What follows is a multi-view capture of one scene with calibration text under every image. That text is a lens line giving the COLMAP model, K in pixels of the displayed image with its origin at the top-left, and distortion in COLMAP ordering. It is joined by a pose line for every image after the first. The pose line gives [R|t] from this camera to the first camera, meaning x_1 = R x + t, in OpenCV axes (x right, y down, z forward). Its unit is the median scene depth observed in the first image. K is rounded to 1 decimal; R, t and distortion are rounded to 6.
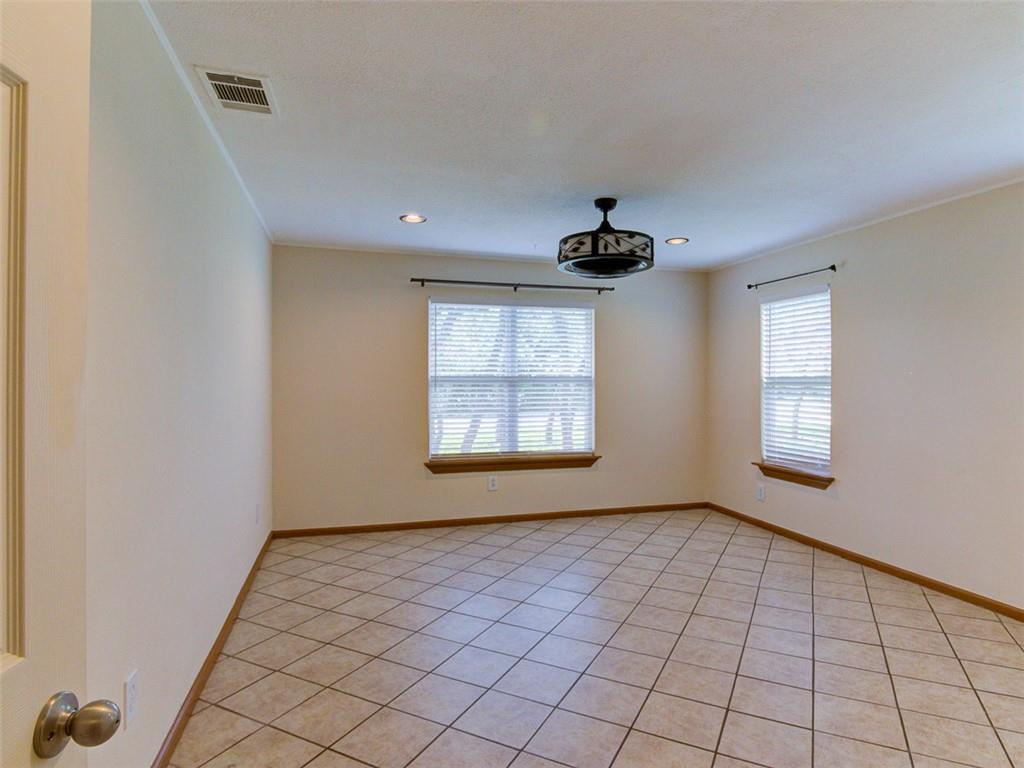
lens RADIAL K [[577.2, 0, 512.9], [0, 577.2, 383.5], [0, 0, 1]] dist [0.013855, -0.017919]
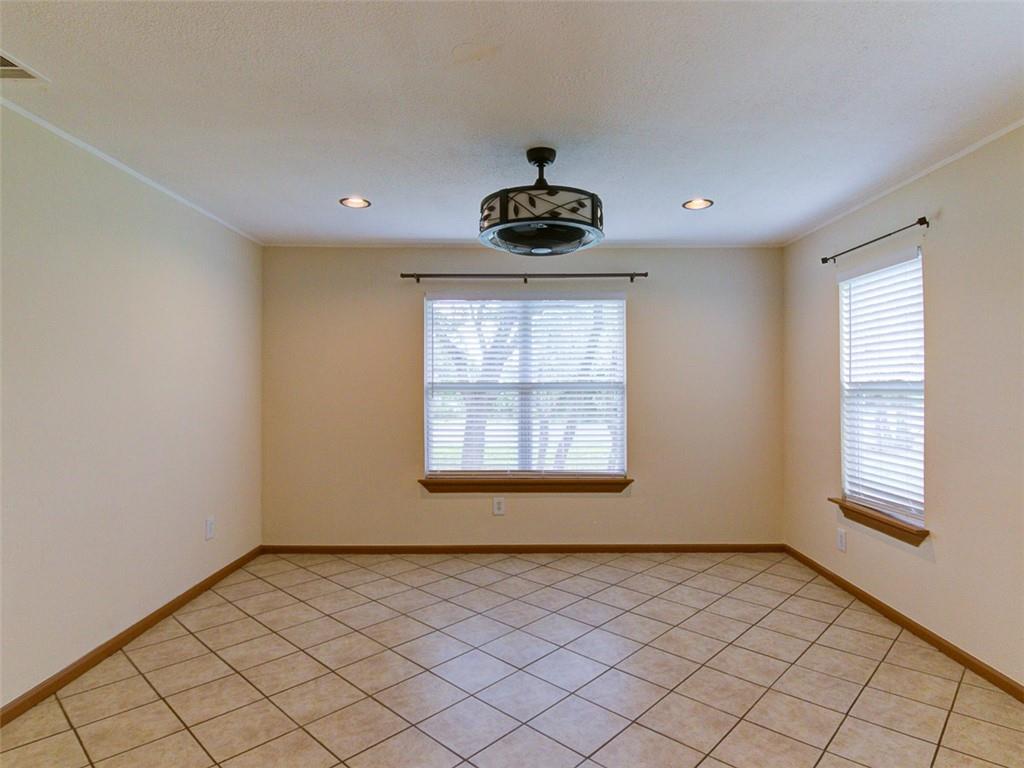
lens RADIAL K [[577.2, 0, 511.1], [0, 577.2, 383.4], [0, 0, 1]] dist [0.013855, -0.017919]
pose [[0.961367, -0.003785, -0.275245, 0.242498], [0.001318, 0.999957, -0.009148, -0.003373], [0.275268, 0.008432, 0.961330, 0.190293]]
